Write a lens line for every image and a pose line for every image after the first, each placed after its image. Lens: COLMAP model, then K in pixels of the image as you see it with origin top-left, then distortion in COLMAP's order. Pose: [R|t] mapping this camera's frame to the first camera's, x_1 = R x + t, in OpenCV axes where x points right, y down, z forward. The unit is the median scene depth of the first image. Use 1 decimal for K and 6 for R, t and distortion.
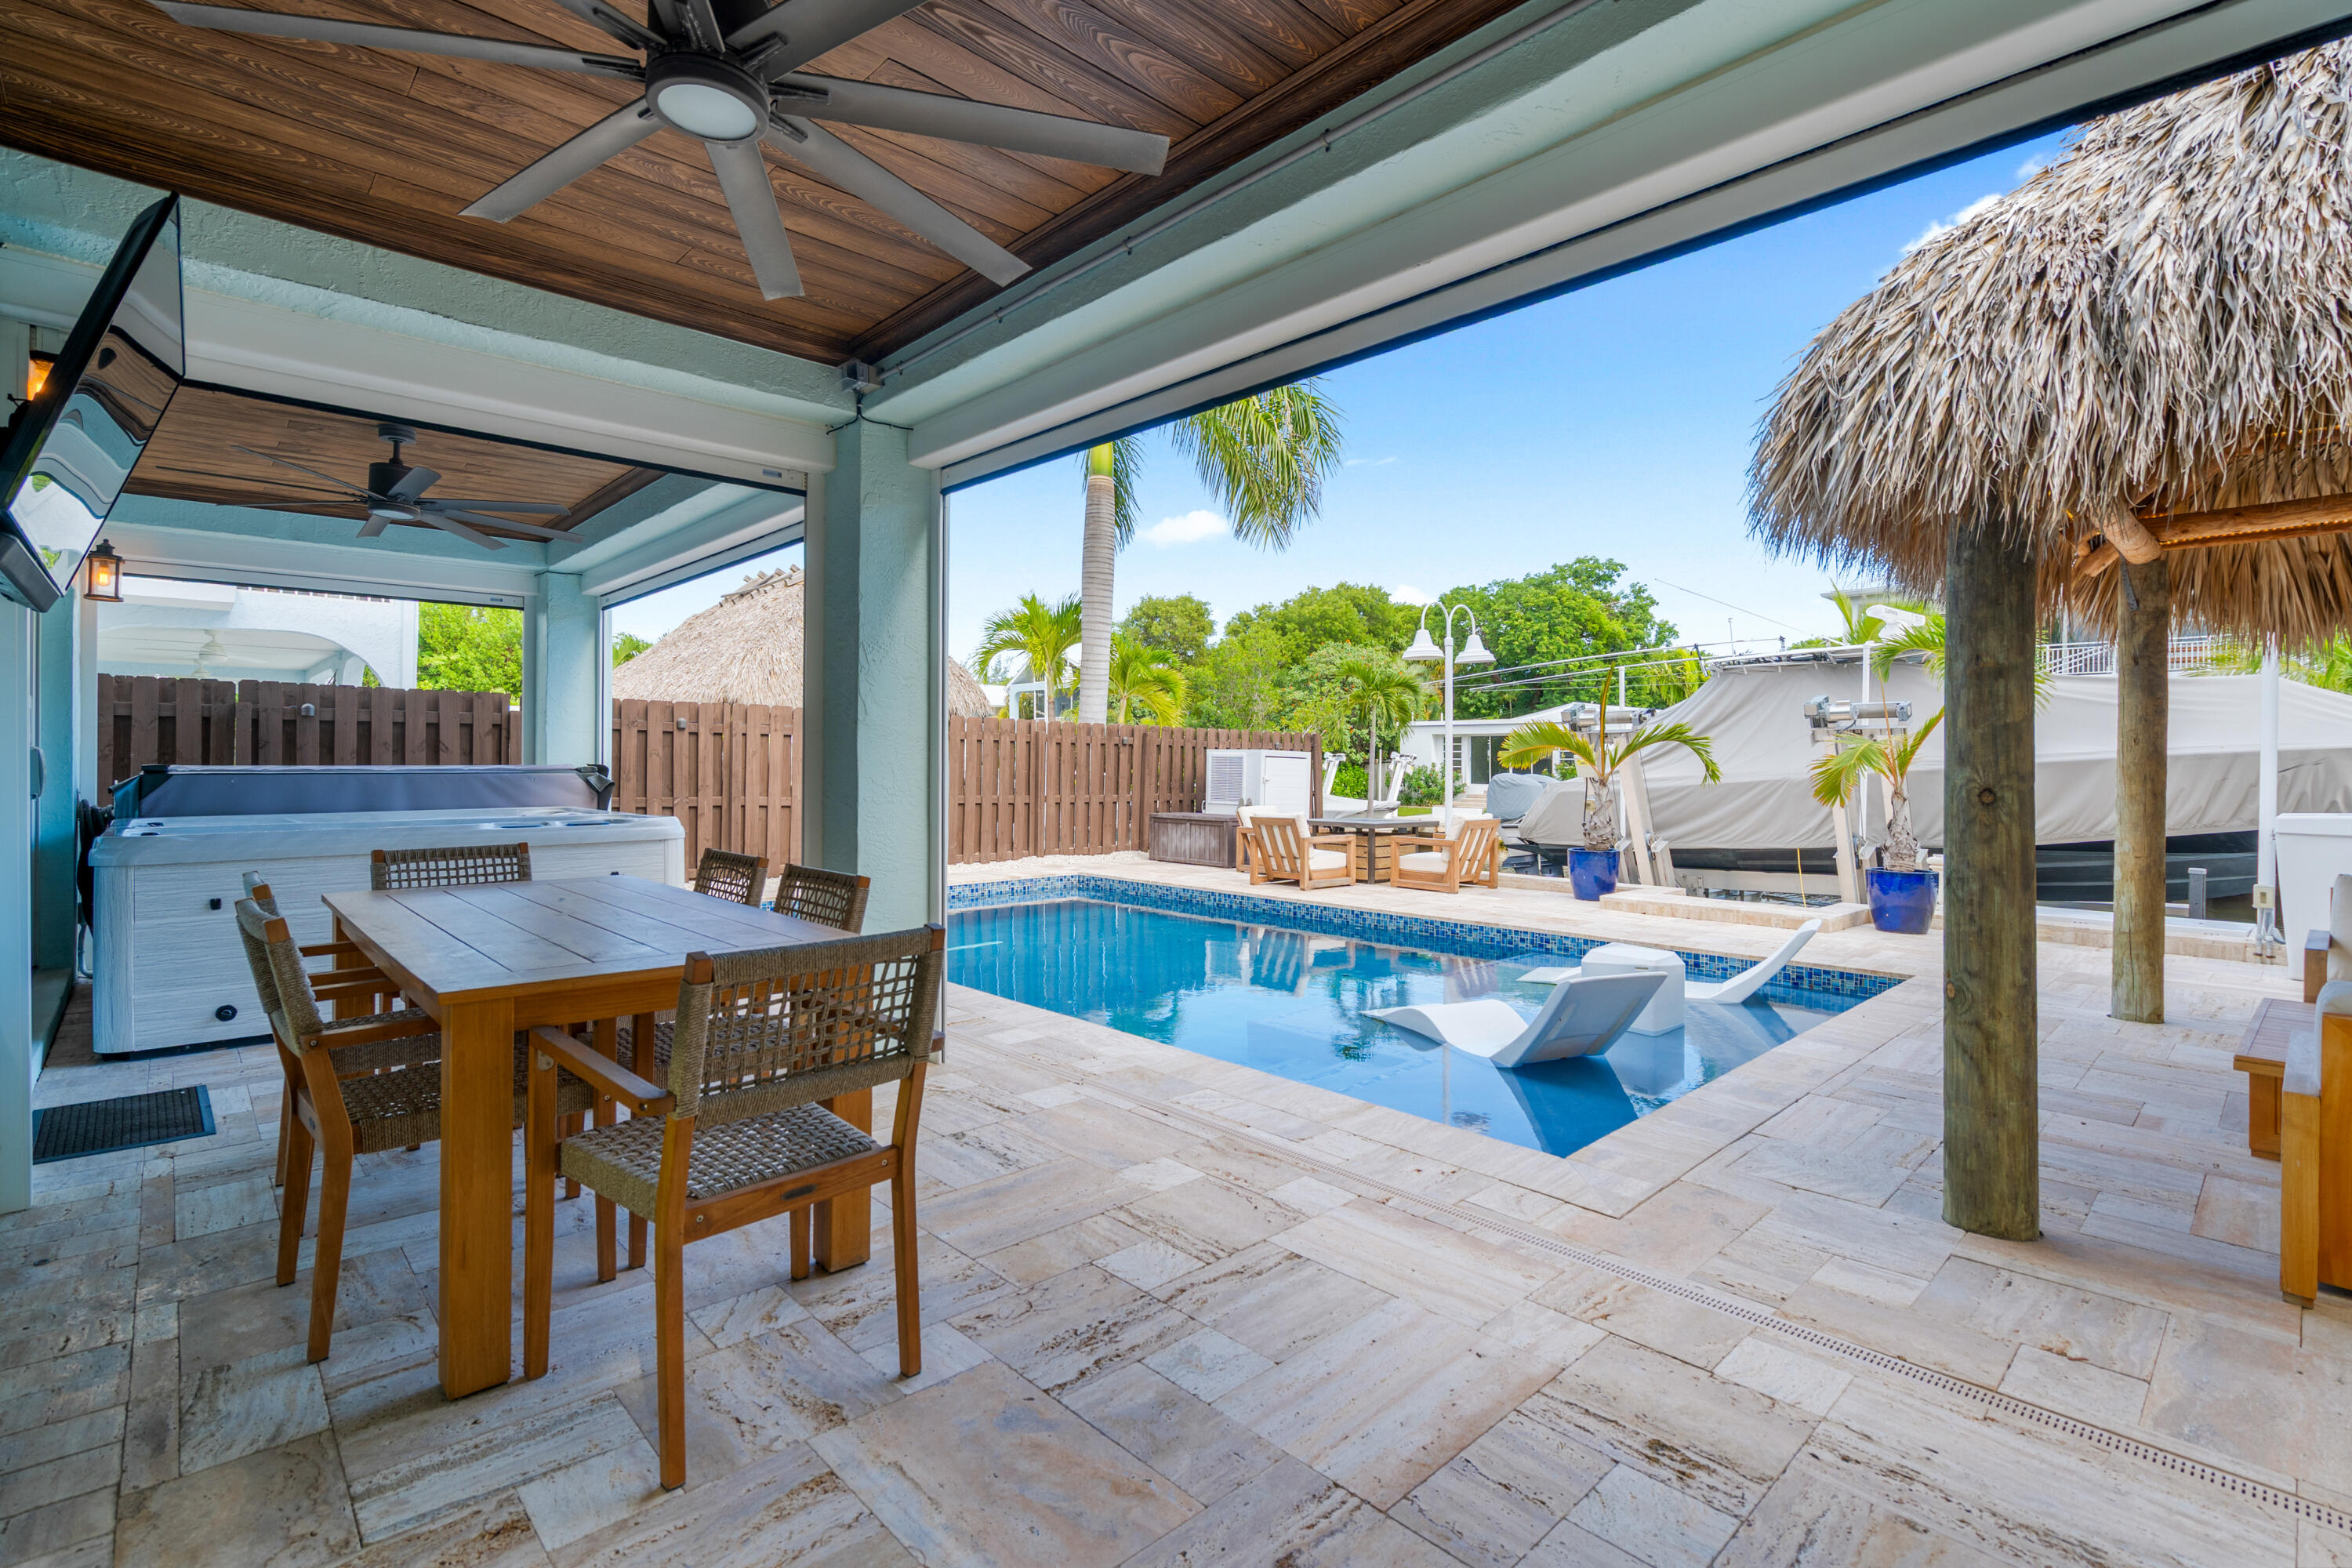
lens RADIAL K [[1074.9, 0, 1168.5], [0, 1074.9, 777.2], [0, 0, 1]] dist [-0.001733, 0.000638]
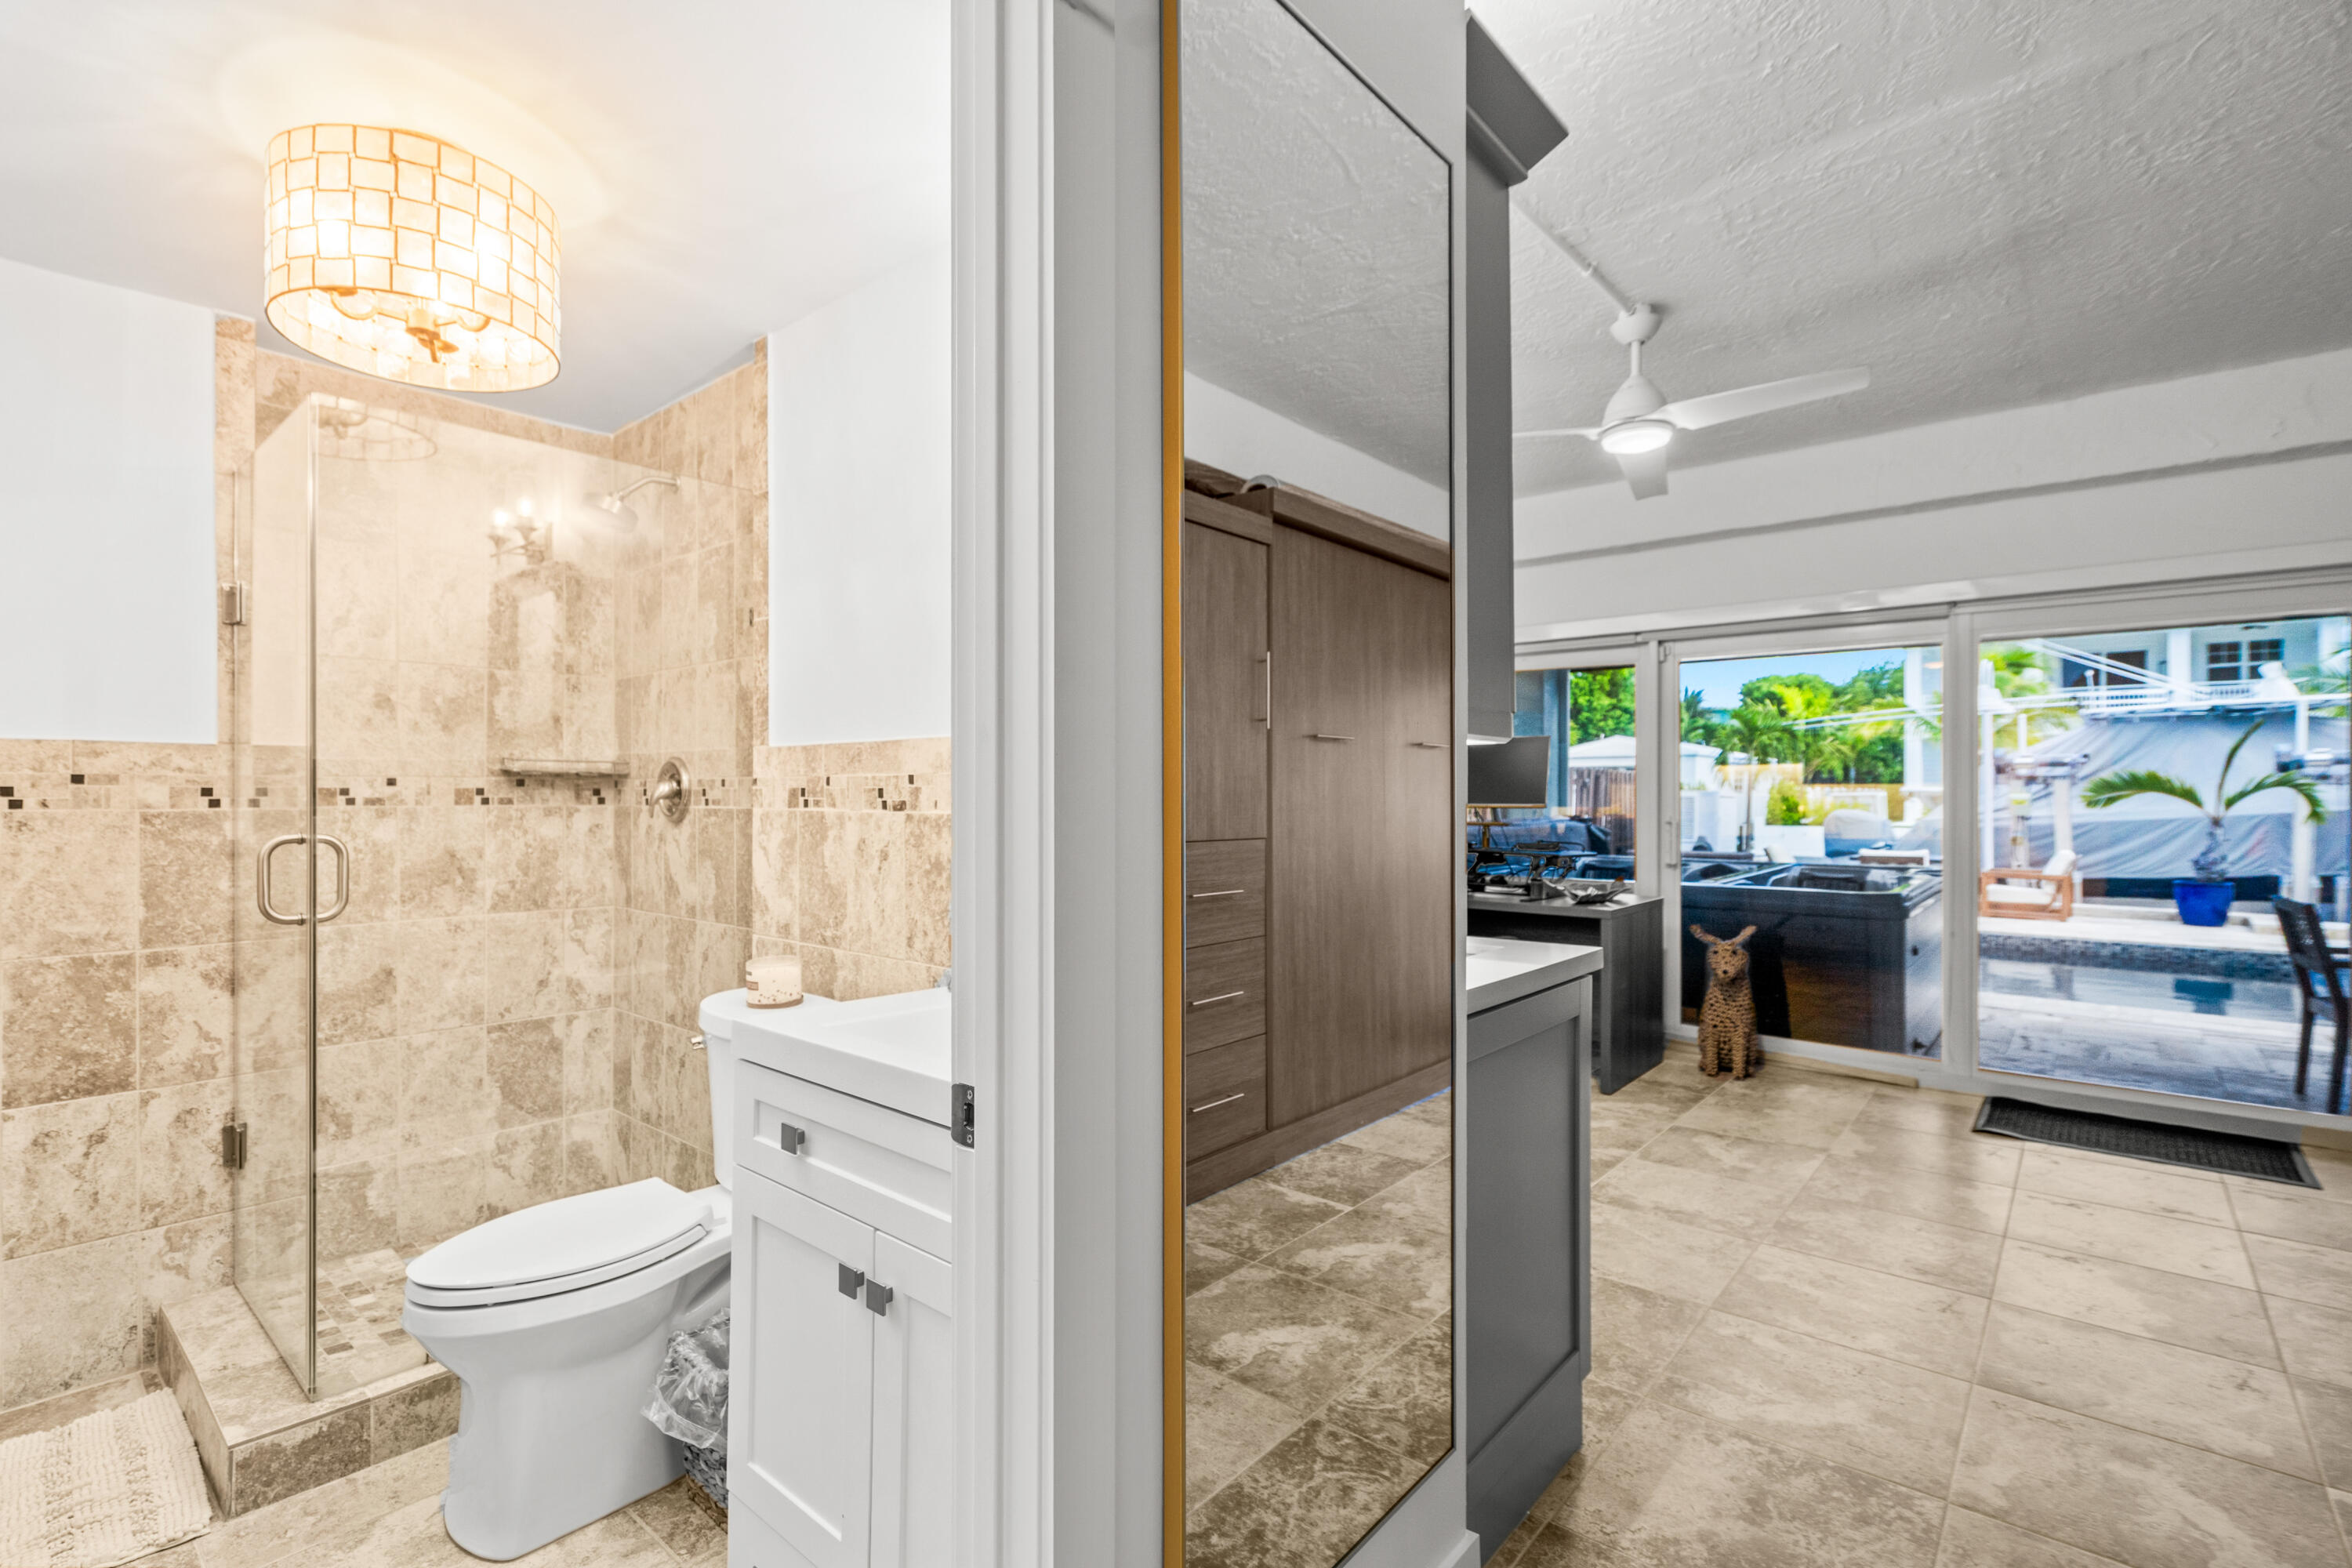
lens RADIAL K [[1074.9, 0, 1180.3], [0, 1074.9, 792.7], [0, 0, 1]] dist [-0.001733, 0.000638]
pose [[0.994972, -0.002366, 0.100122, -1.008852], [0.003574, 0.999923, -0.011883, -0.021747], [-0.100087, 0.012181, 0.994904, -0.030505]]
